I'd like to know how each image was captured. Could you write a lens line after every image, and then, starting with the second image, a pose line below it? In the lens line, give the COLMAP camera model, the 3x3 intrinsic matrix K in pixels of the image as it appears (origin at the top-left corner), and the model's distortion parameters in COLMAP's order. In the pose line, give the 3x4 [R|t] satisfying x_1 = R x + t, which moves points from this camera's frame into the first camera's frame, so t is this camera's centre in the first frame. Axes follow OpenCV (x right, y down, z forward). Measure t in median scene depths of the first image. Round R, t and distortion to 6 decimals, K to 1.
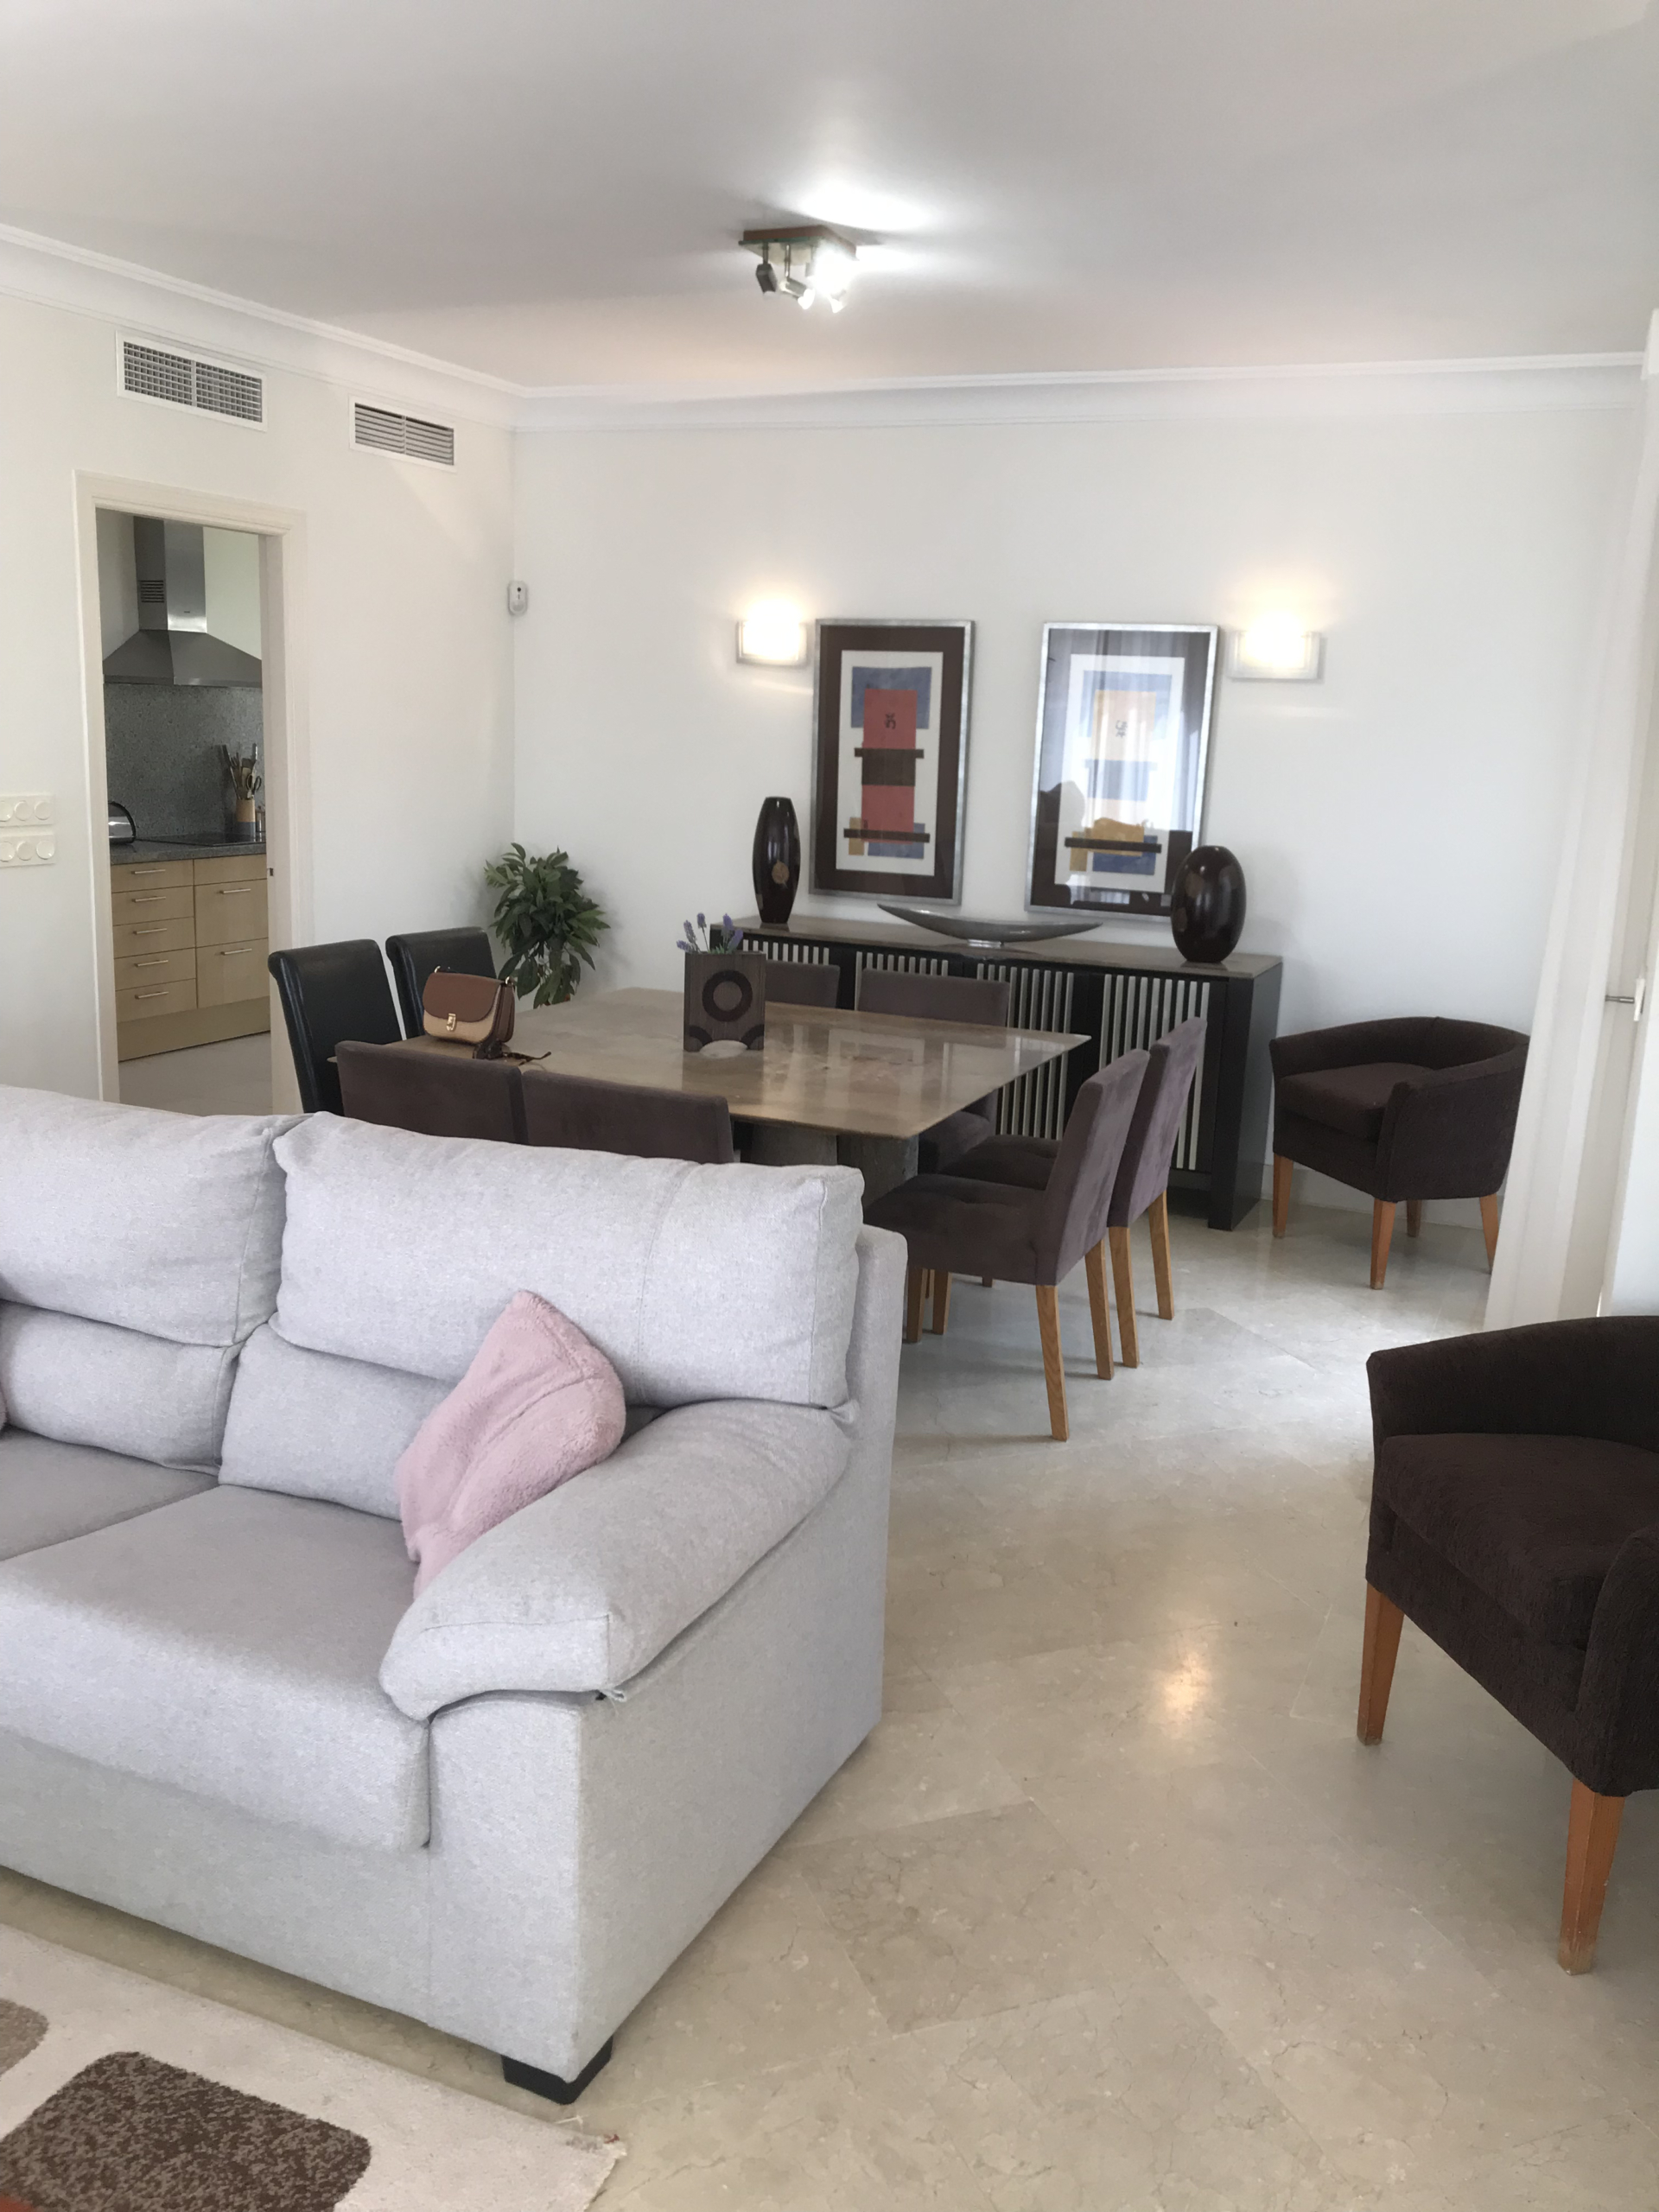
lens RADIAL K [[1829.8, 0, 836.1], [0, 1829.8, 1107.7], [0, 0, 1]] dist [0.145289, -0.416196]
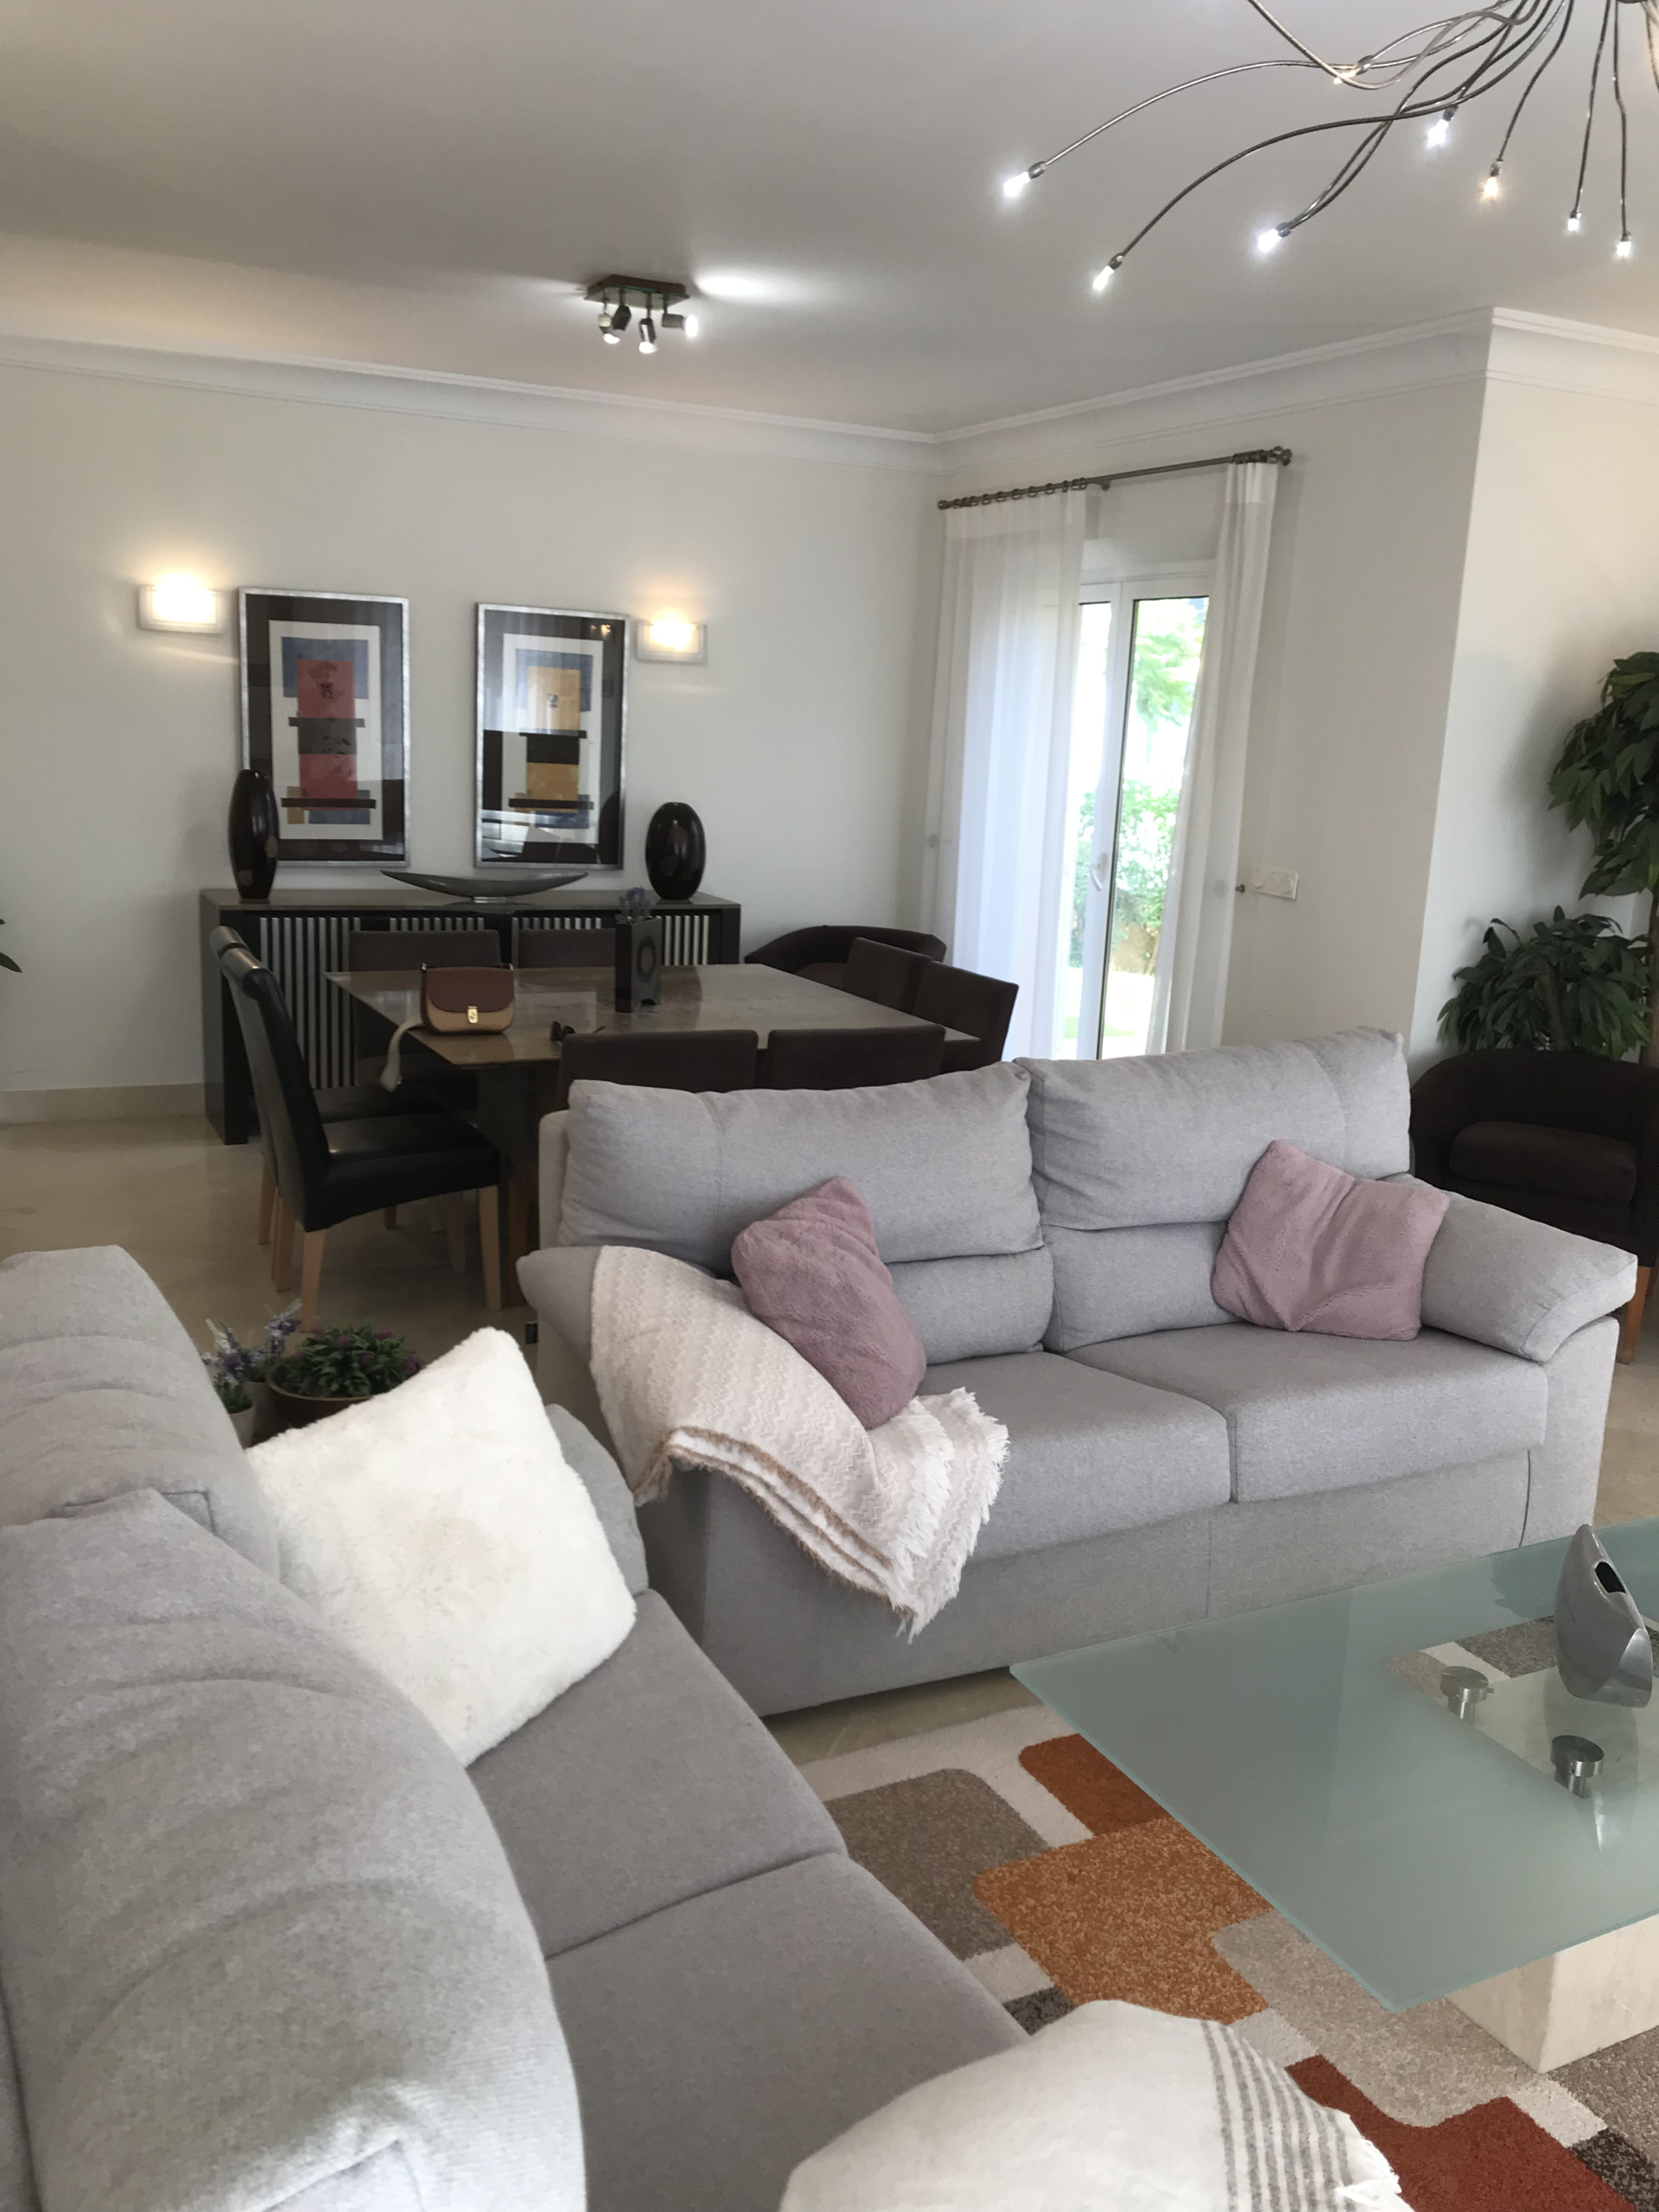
lens RADIAL K [[1829.8, 0, 836.1], [0, 1829.8, 1107.7], [0, 0, 1]] dist [0.145289, -0.416196]
pose [[0.654219, -0.174176, 0.735976, -0.580193], [0.139063, 0.984232, 0.109314, -0.055575], [-0.743411, 0.030832, 0.668124, 0.110983]]
